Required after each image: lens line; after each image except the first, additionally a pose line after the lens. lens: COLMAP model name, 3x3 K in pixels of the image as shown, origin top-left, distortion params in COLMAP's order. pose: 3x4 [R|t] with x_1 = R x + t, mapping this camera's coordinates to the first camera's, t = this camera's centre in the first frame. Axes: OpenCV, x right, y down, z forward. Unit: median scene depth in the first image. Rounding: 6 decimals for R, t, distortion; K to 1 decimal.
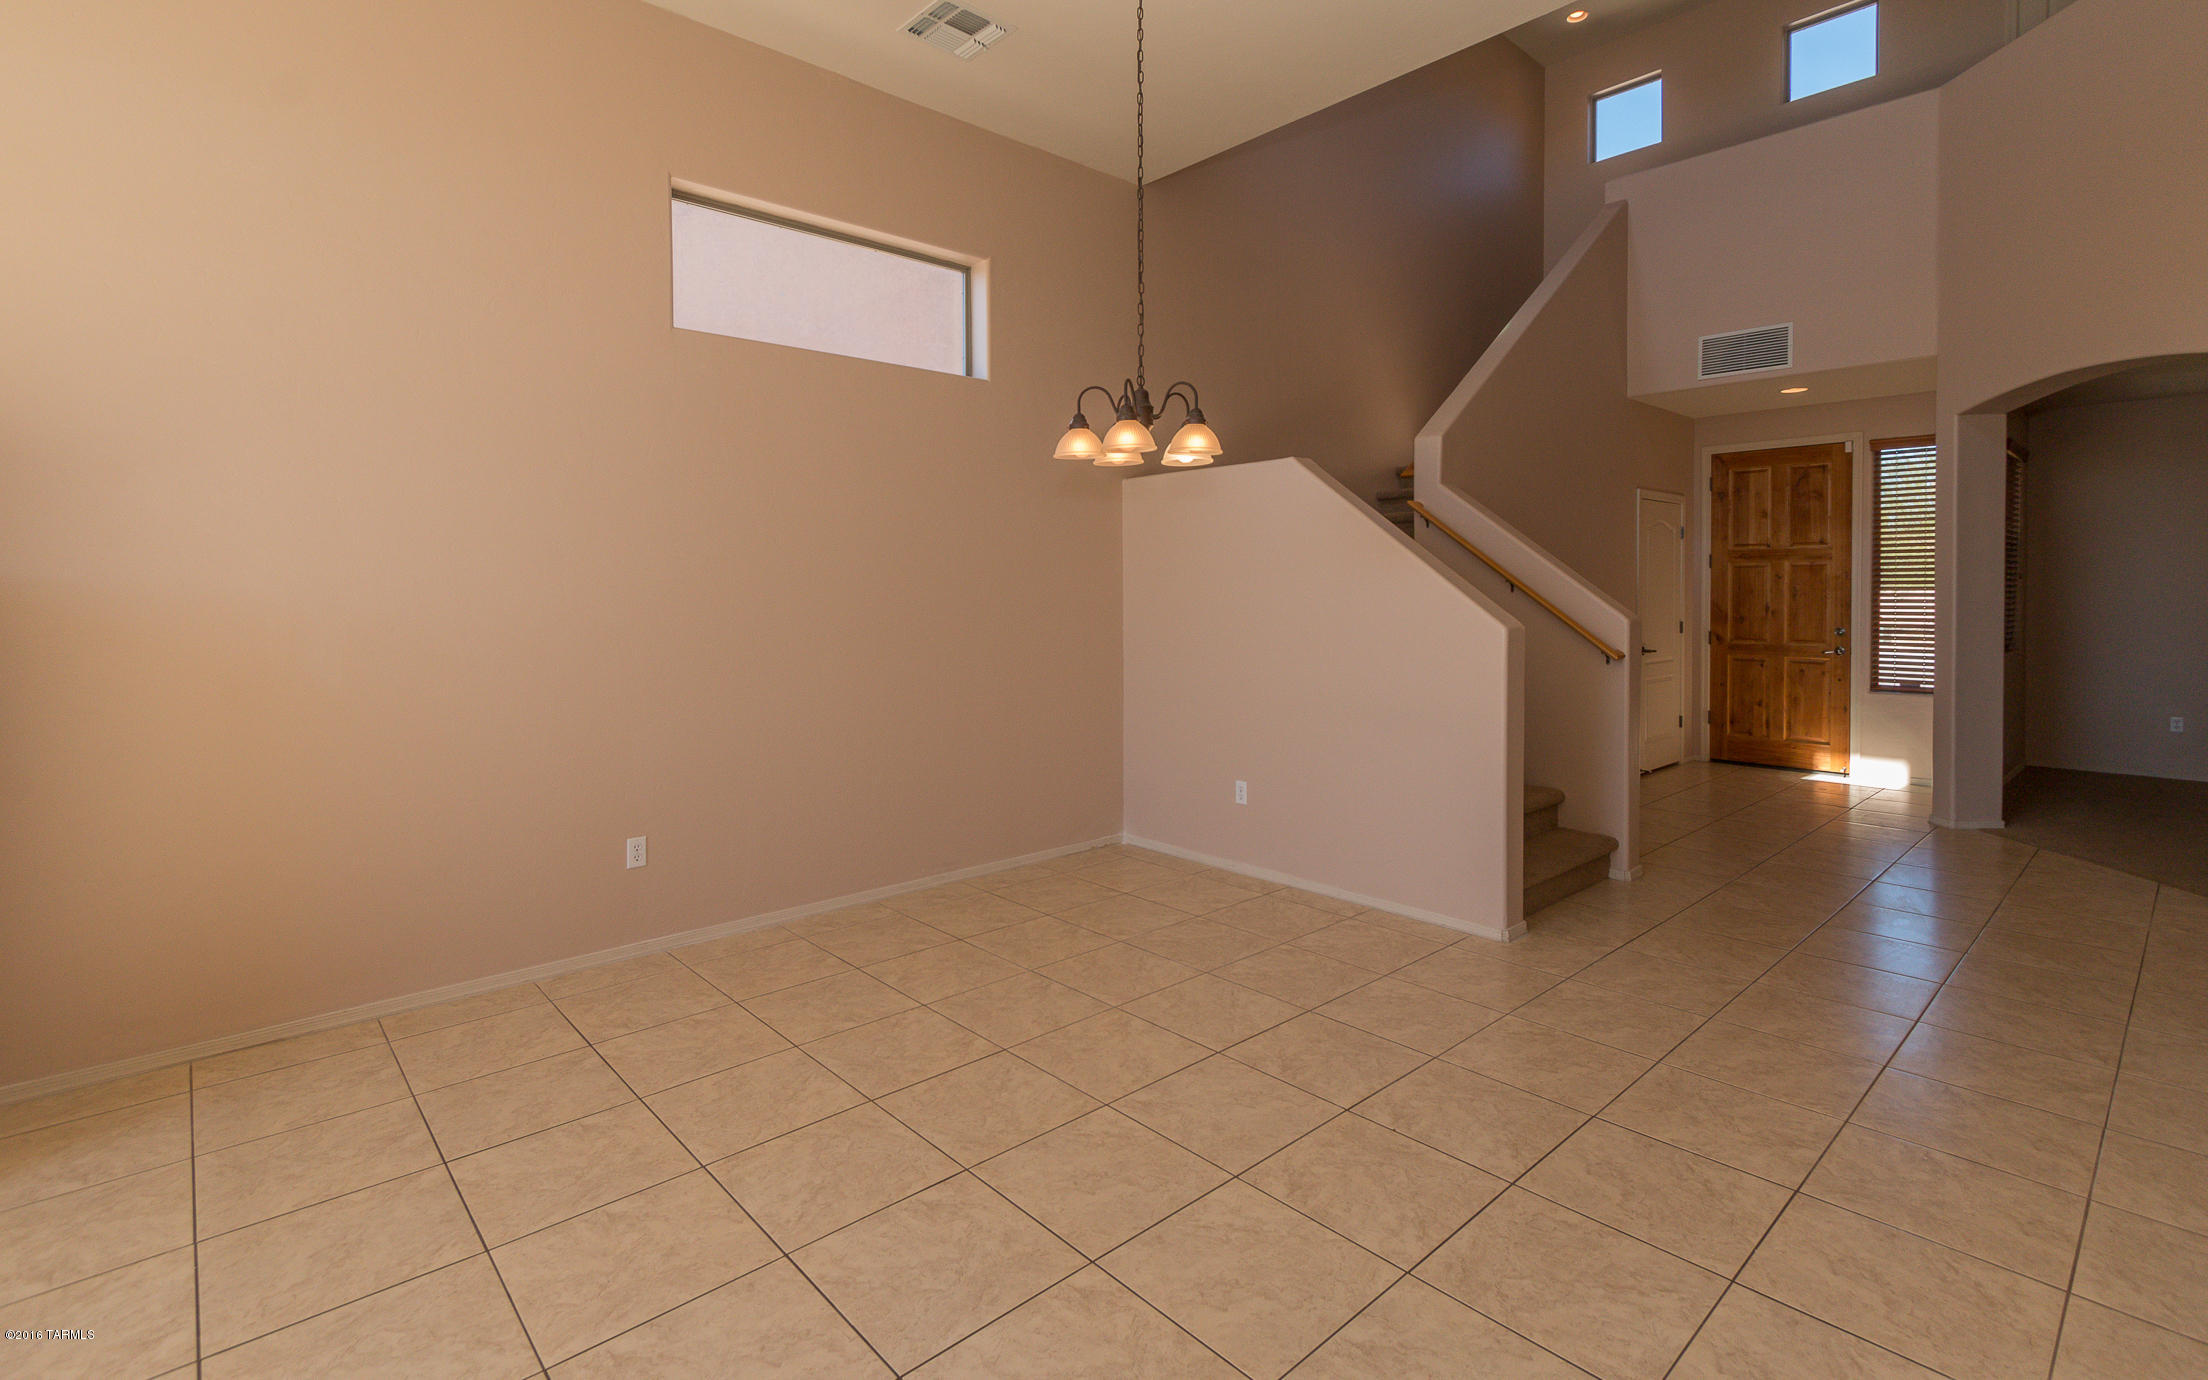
lens RADIAL K [[1053.3, 0, 1104.0], [0, 1053.3, 690.0], [0, 0, 1]] dist [-0.001552, -0.000915]
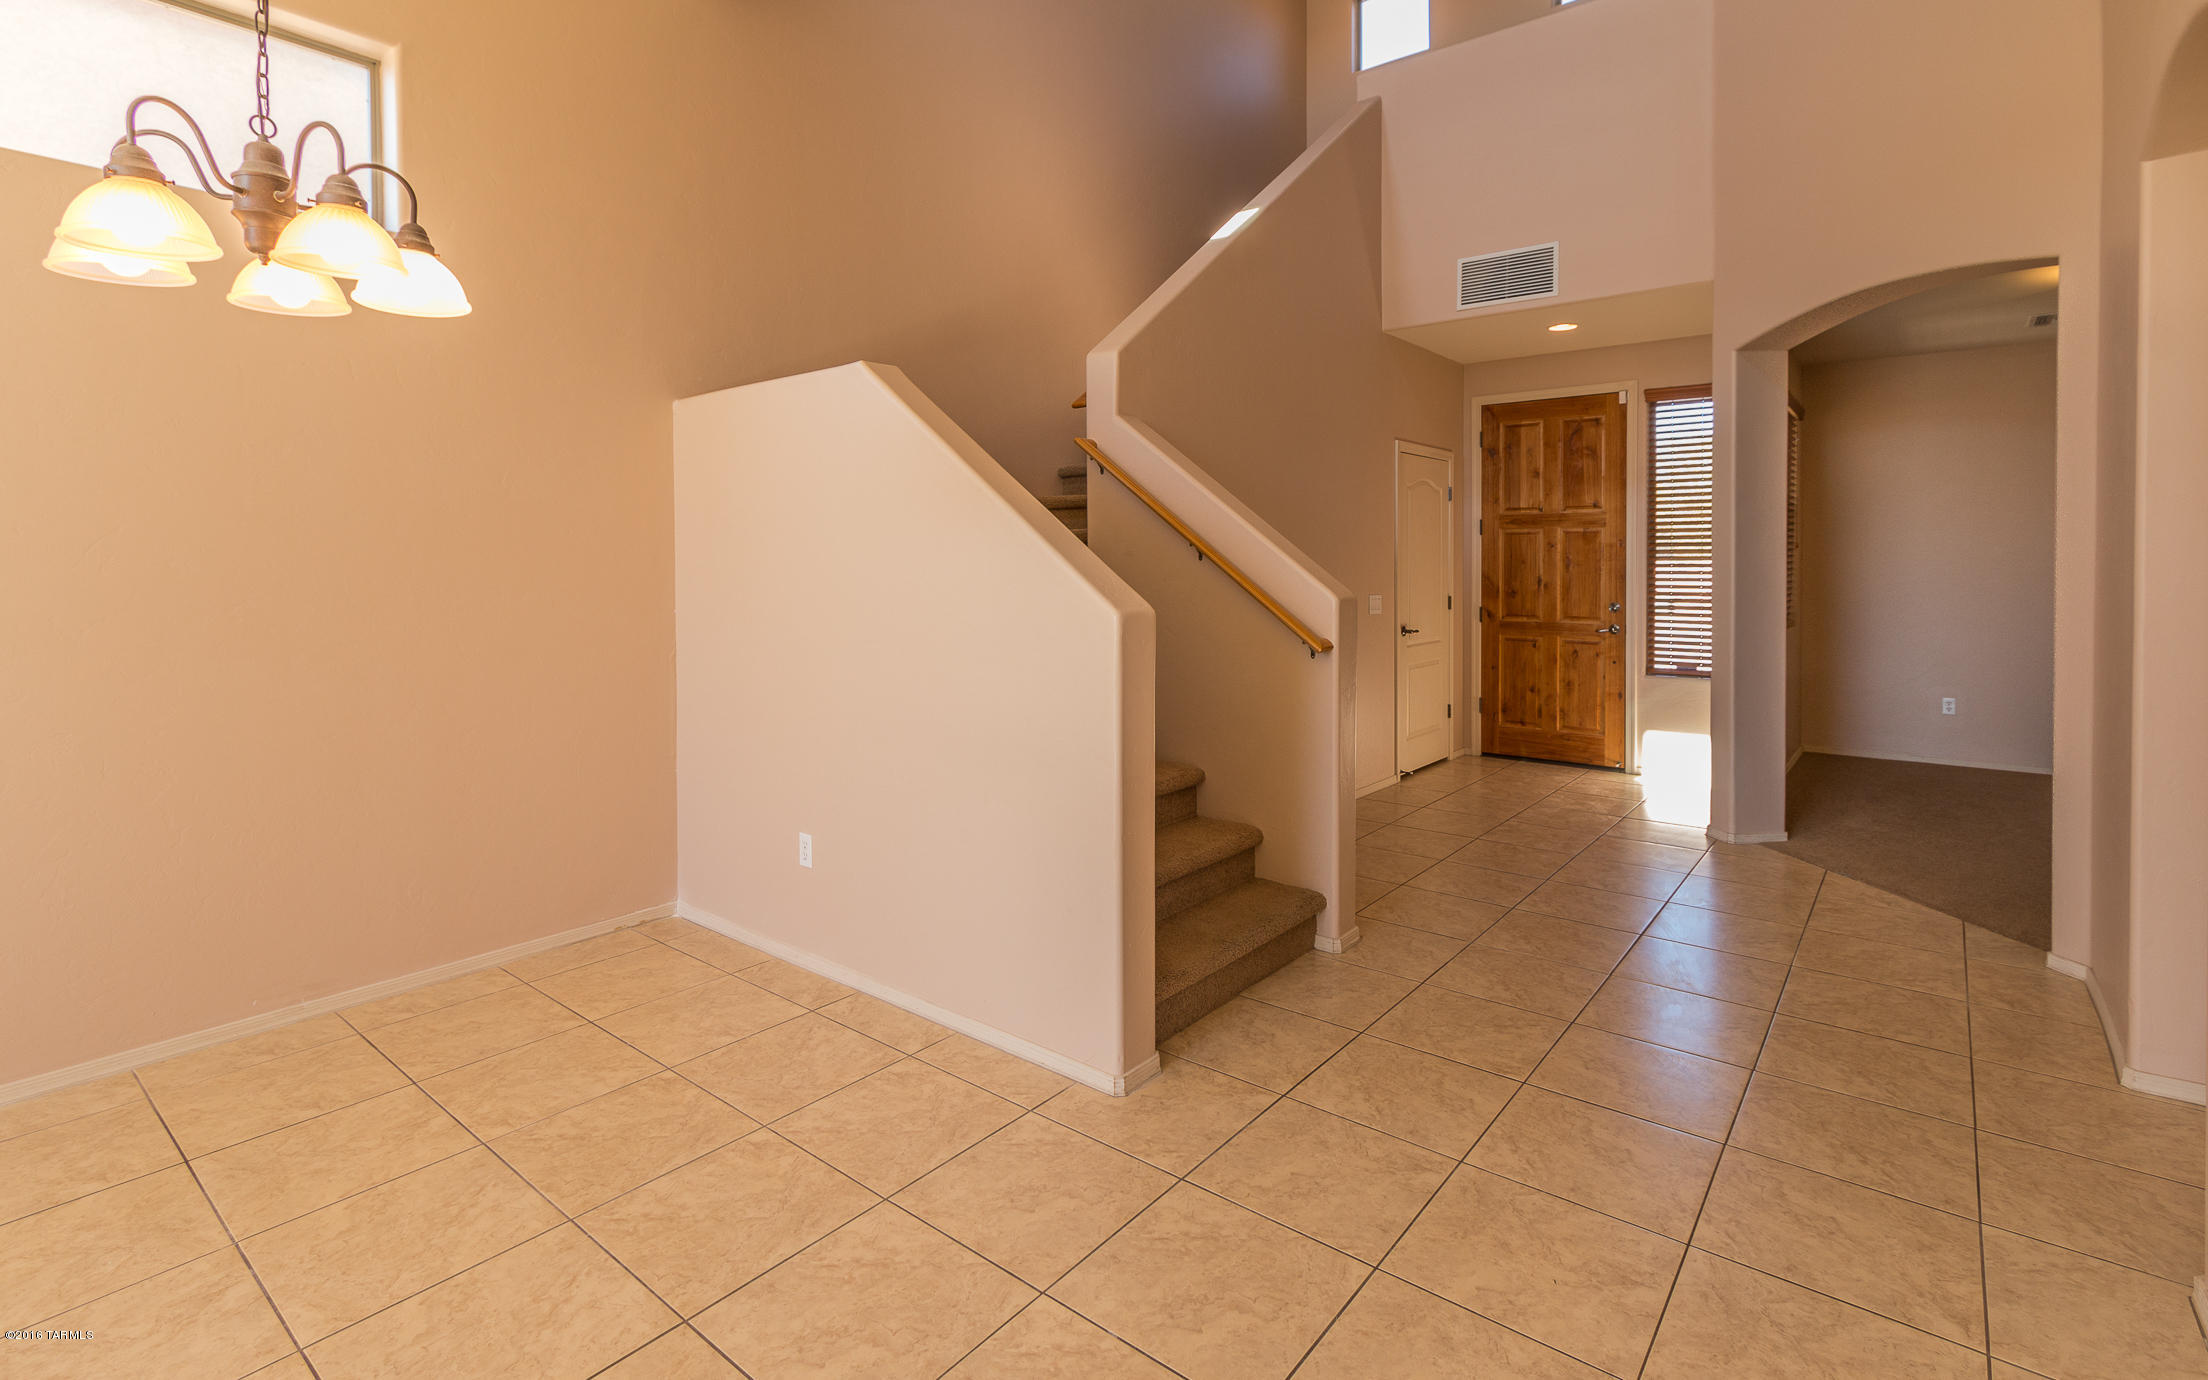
lens RADIAL K [[1076.3, 0, 1107.5], [0, 1076.3, 677.1], [0, 0, 1]] dist [0.001504, -0.000393]
pose [[0.987717, -0.014651, 0.155568, 0.138811], [0.012691, 0.999827, 0.013586, -0.014776], [-0.155740, -0.011445, 0.987732, 0.174968]]
